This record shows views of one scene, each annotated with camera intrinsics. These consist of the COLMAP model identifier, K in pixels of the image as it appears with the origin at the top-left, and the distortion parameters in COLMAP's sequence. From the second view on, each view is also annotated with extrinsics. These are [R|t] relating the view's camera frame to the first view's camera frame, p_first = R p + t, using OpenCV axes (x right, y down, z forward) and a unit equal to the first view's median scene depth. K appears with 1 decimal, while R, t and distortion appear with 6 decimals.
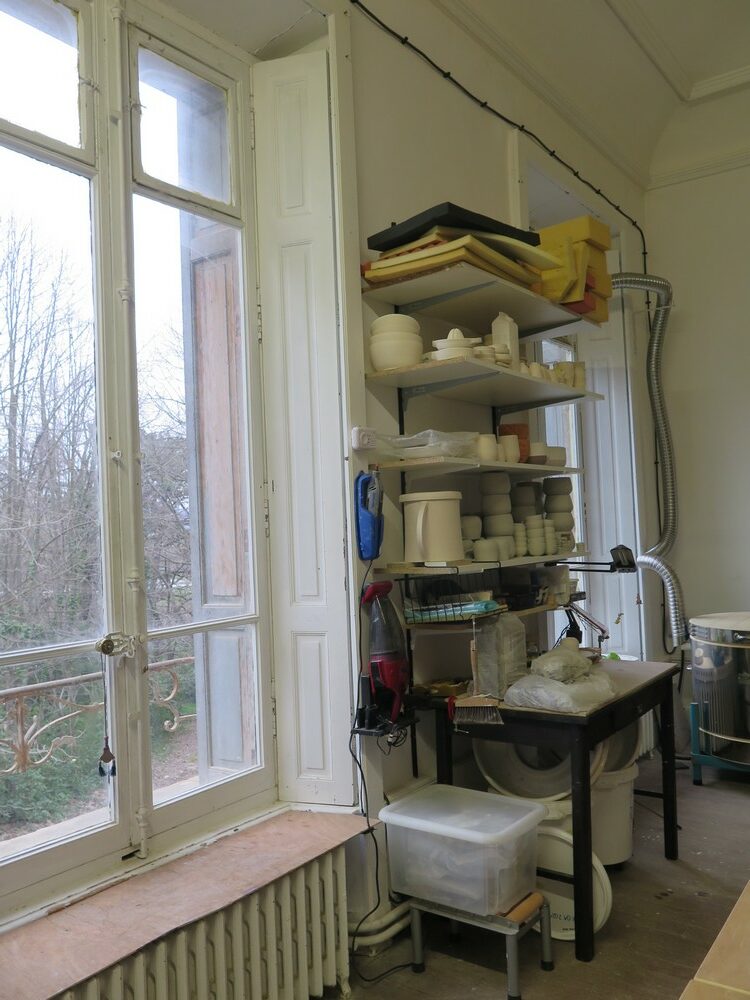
lens RADIAL K [[833.1, 0, 375.0], [0, 833.1, 500.0], [0, 0, 1]] dist [-0.013387, -0.011991]
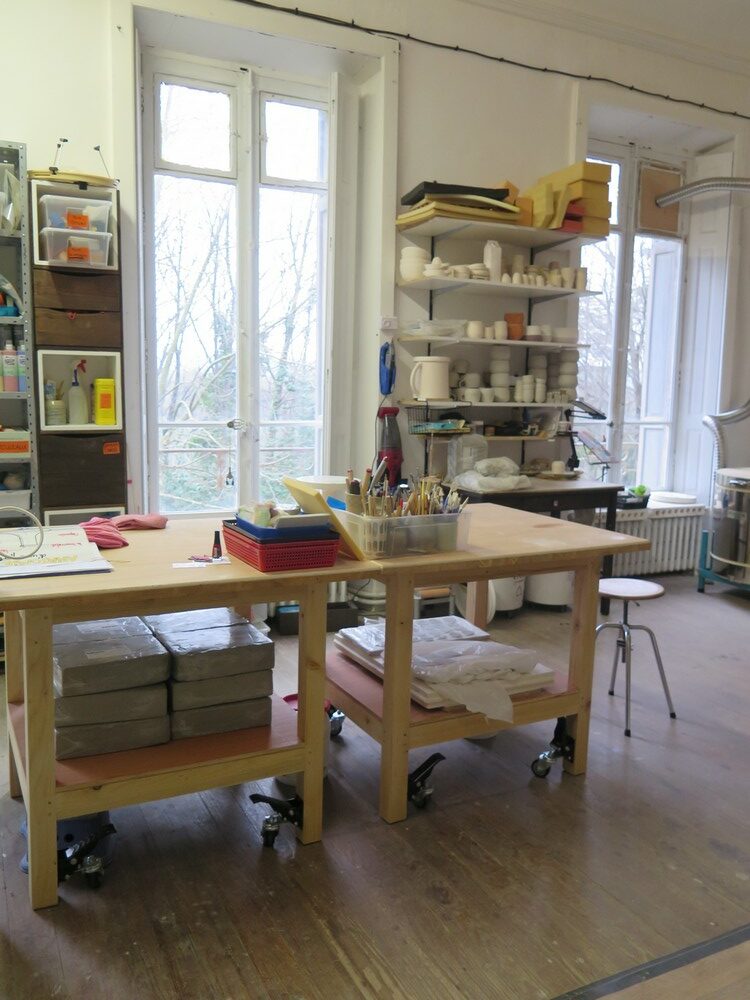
lens RADIAL K [[833.1, 0, 375.0], [0, 833.1, 500.0], [0, 0, 1]] dist [-0.013387, -0.011991]
pose [[0.889669, 0.120688, -0.440367, 0.741671], [-0.041778, 0.981906, 0.184701, -0.030976], [0.454691, -0.145925, 0.878614, -0.552646]]
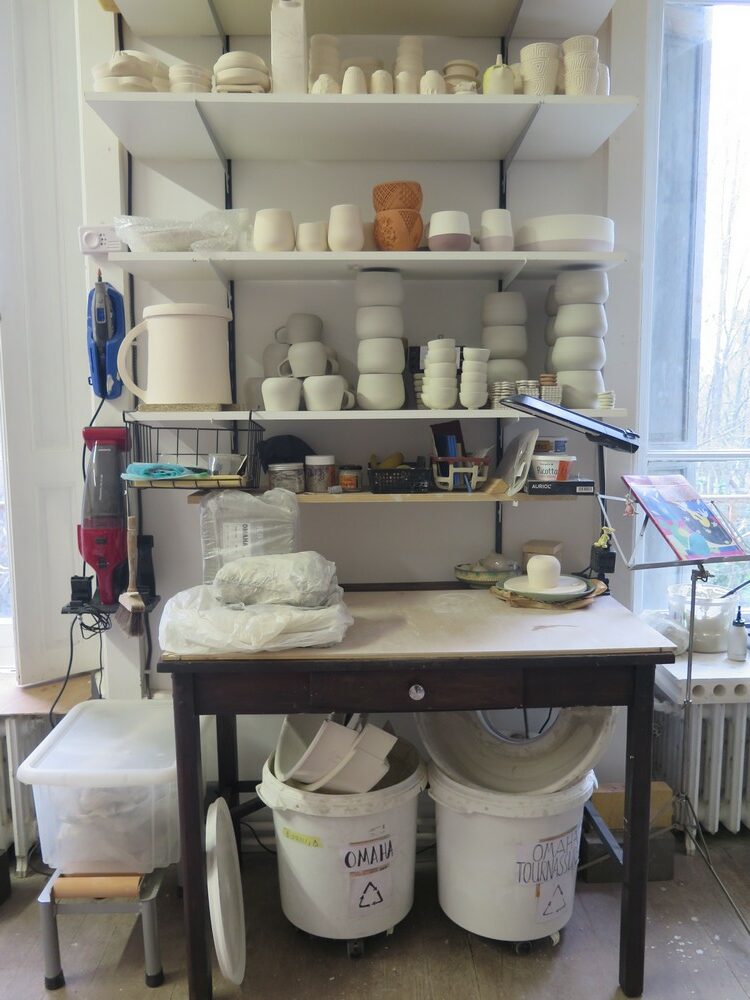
lens RADIAL K [[833.1, 0, 375.0], [0, 833.1, 500.0], [0, 0, 1]] dist [-0.013387, -0.011991]
pose [[0.612419, 0.126476, -0.780350, 0.748547], [0.007042, 0.986207, 0.165367, 0.037785], [0.790502, -0.106769, 0.603082, 0.697328]]
